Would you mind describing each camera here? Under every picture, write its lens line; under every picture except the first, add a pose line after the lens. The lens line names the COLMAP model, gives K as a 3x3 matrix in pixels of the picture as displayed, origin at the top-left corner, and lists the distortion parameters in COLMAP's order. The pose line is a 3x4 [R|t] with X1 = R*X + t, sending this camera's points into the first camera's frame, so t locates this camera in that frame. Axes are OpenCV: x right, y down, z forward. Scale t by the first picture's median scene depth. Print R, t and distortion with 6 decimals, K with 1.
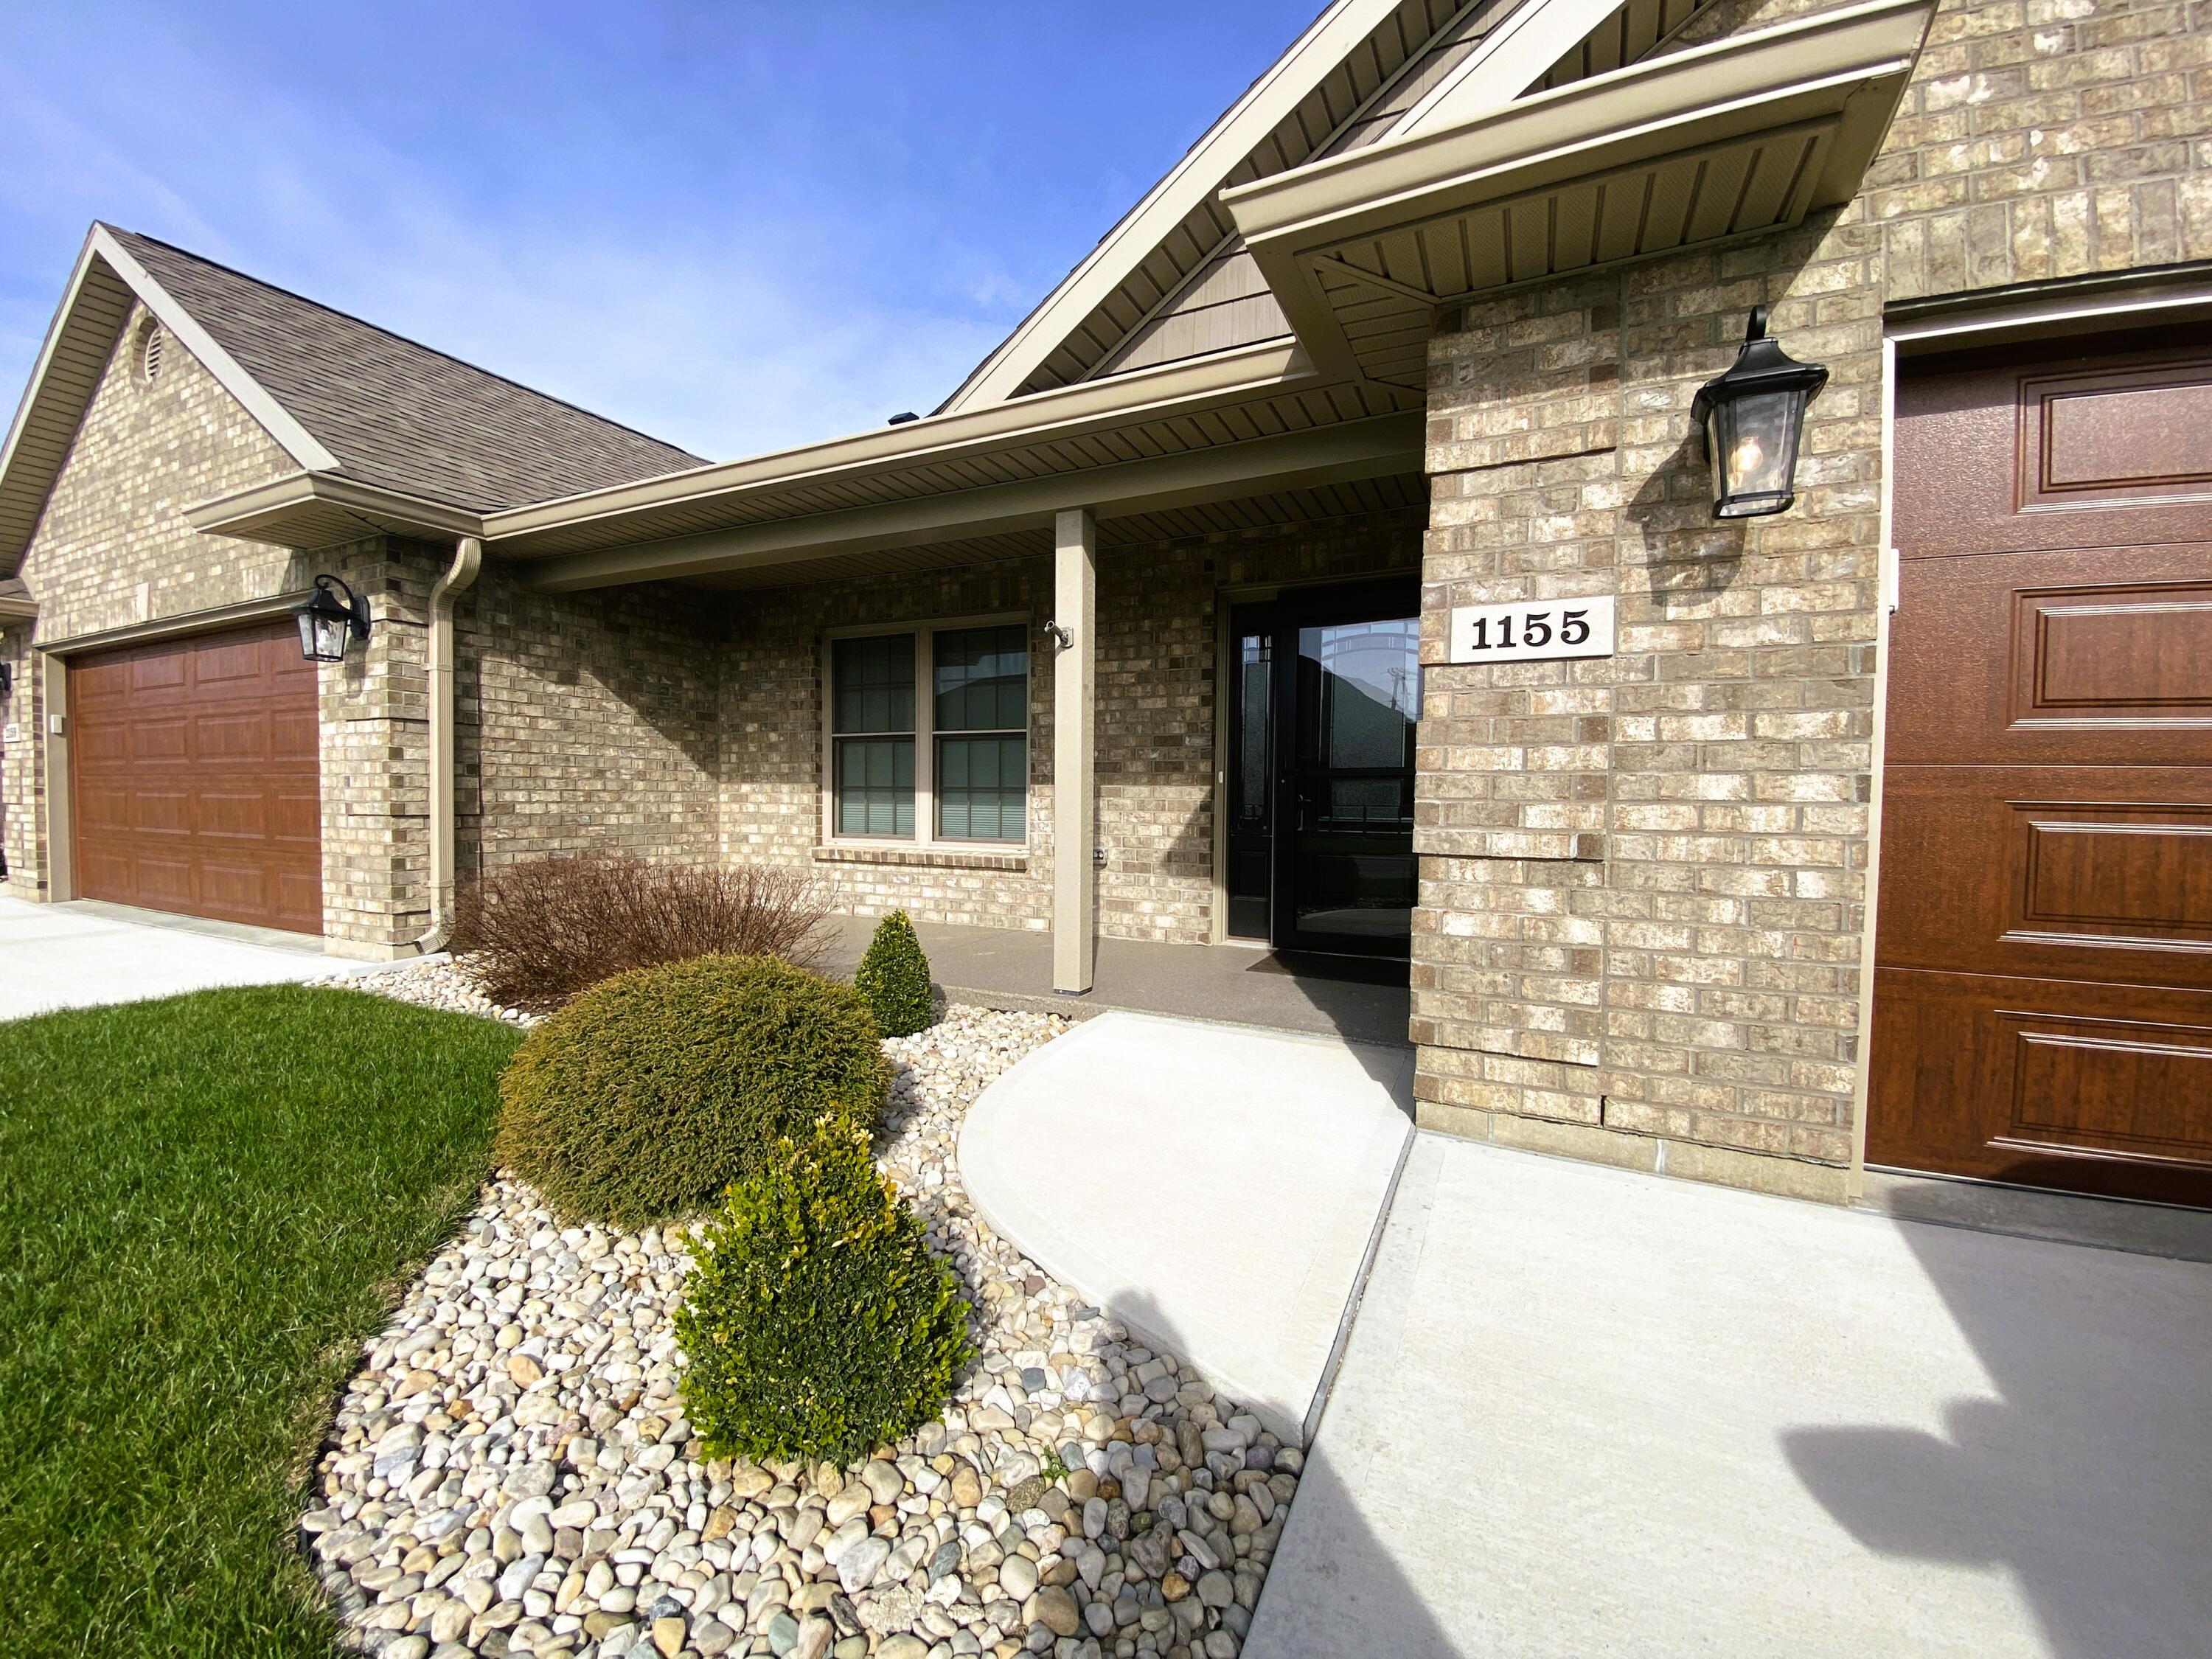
lens RADIAL K [[901.4, 0, 1107.5], [0, 901.4, 835.8], [0, 0, 1]] dist [0.021228, -0.017728]
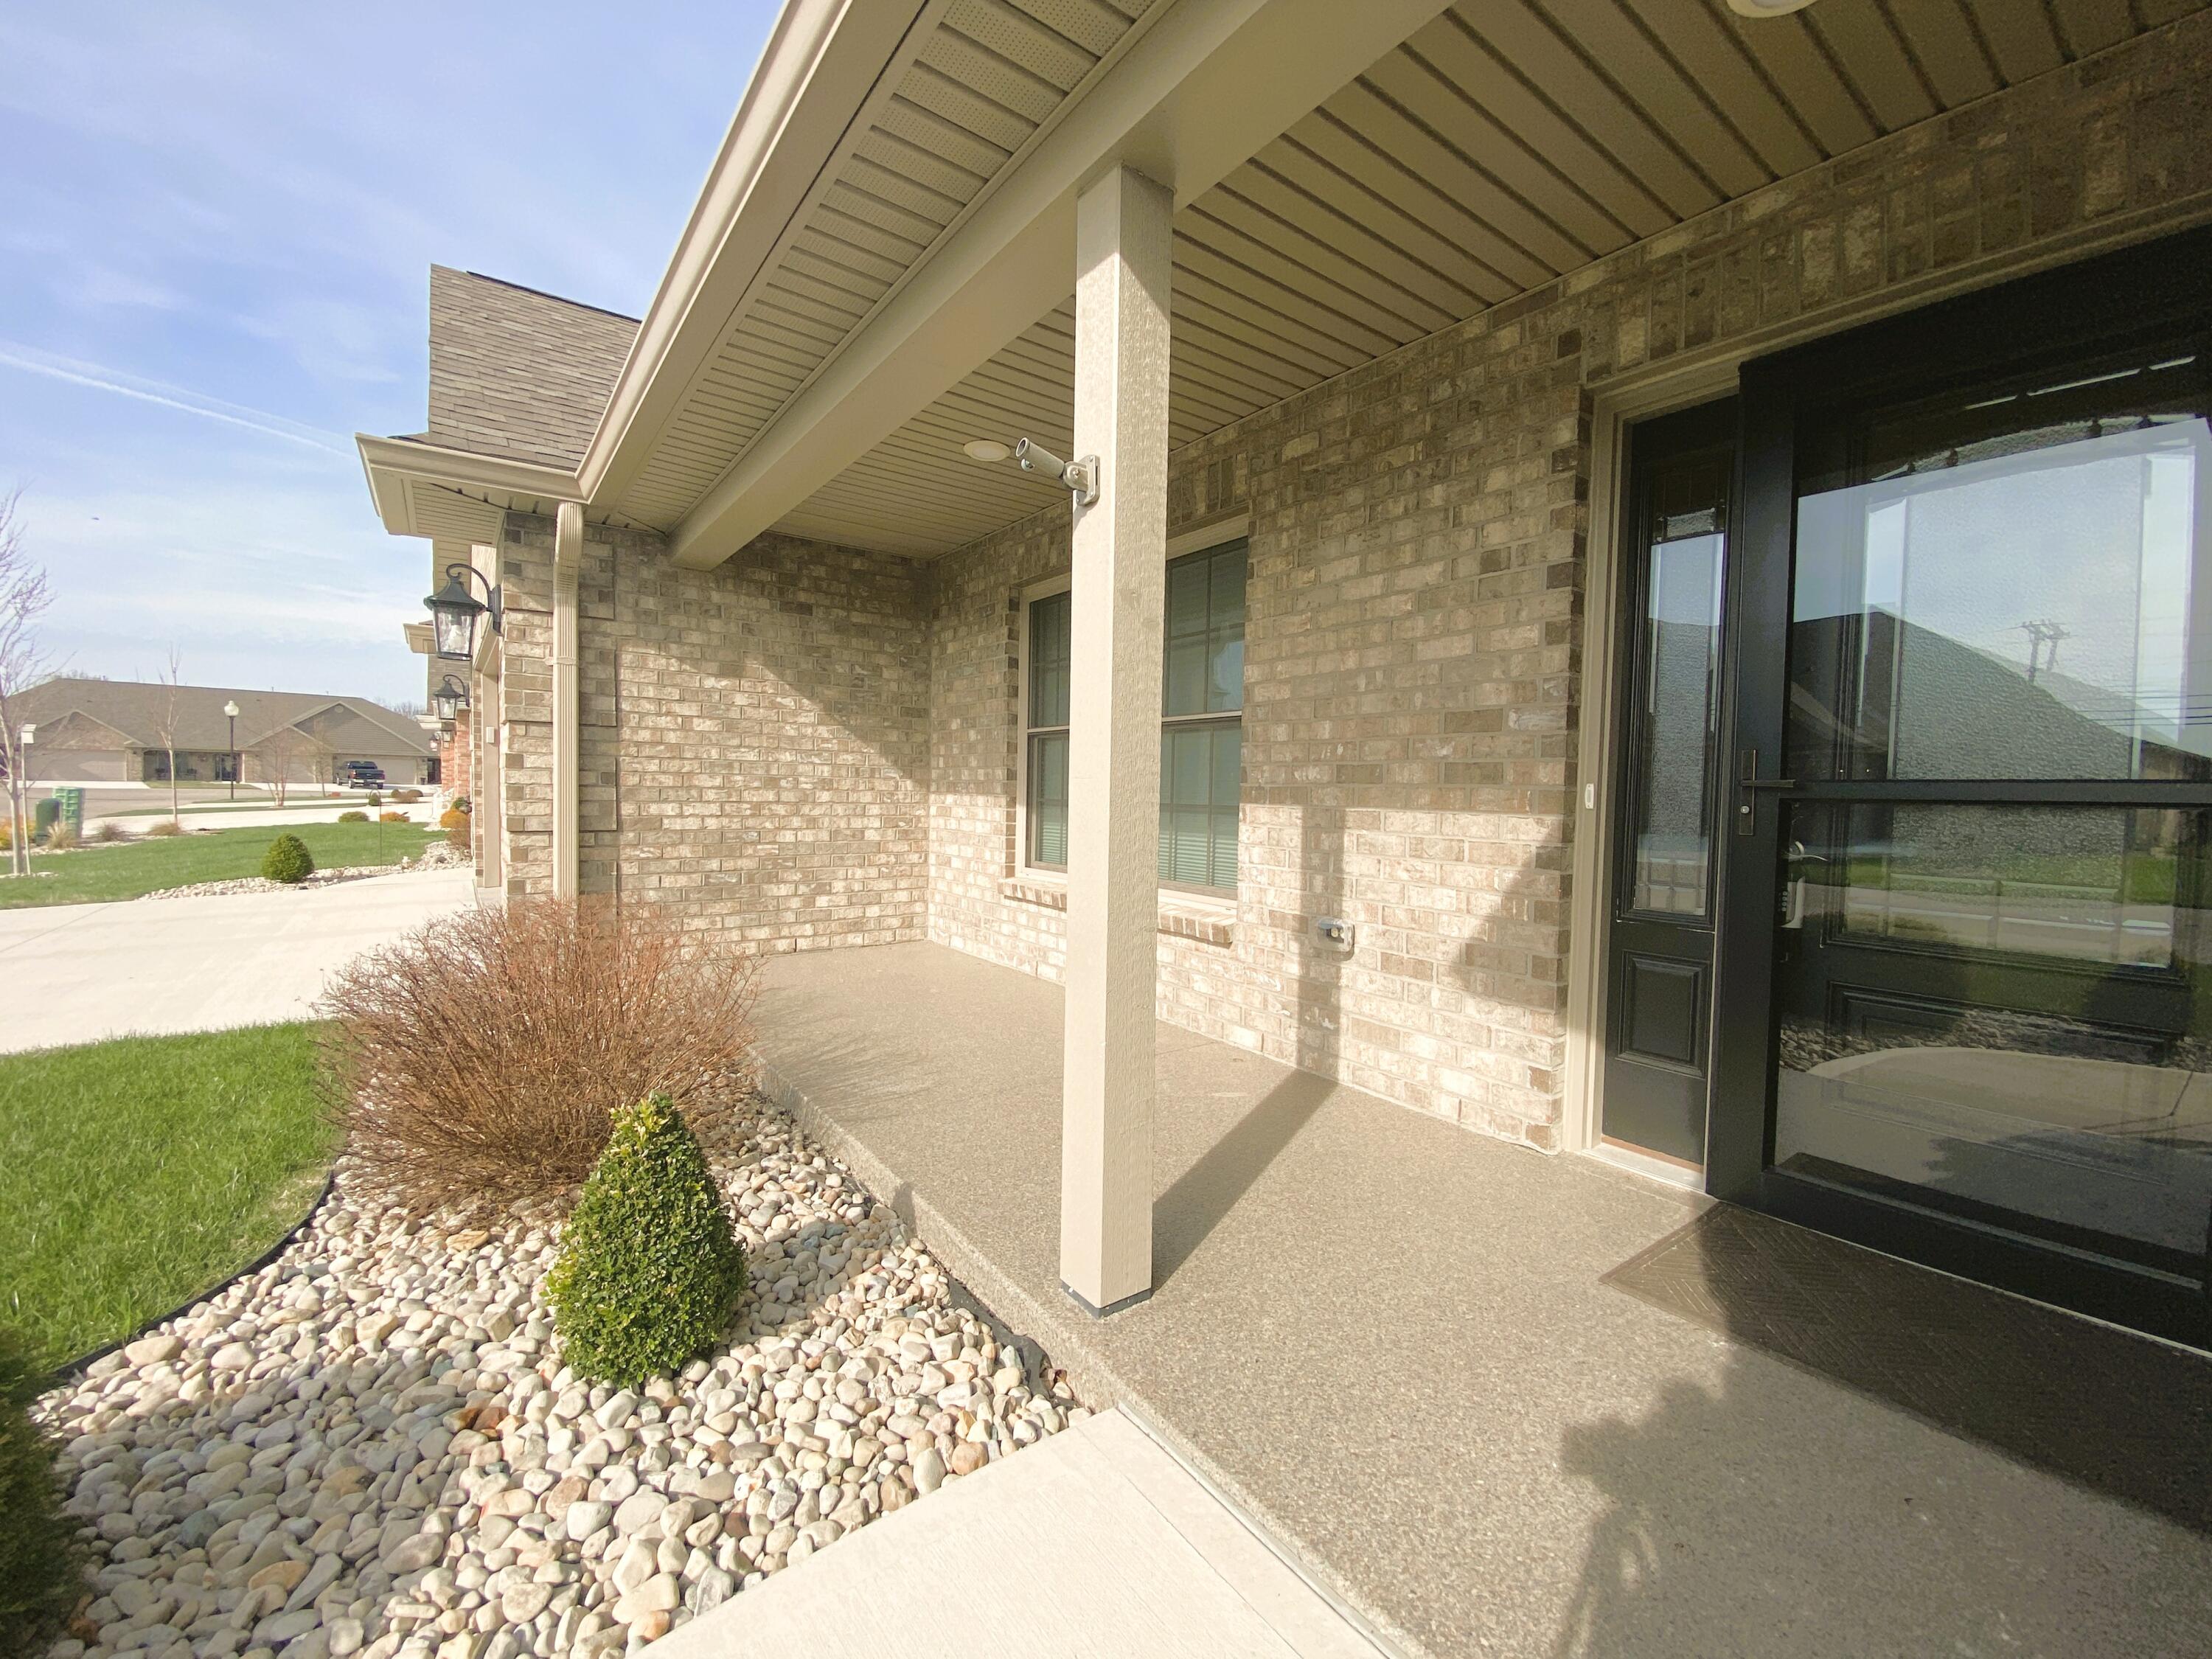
lens RADIAL K [[901.4, 0, 1094.5], [0, 901.4, 825.9], [0, 0, 1]] dist [0.021228, -0.017728]
pose [[0.881477, 0.025590, -0.471534, 0.115904], [-0.031079, 0.999510, -0.003855, -0.037982], [0.471204, 0.018052, 0.881840, 0.446959]]
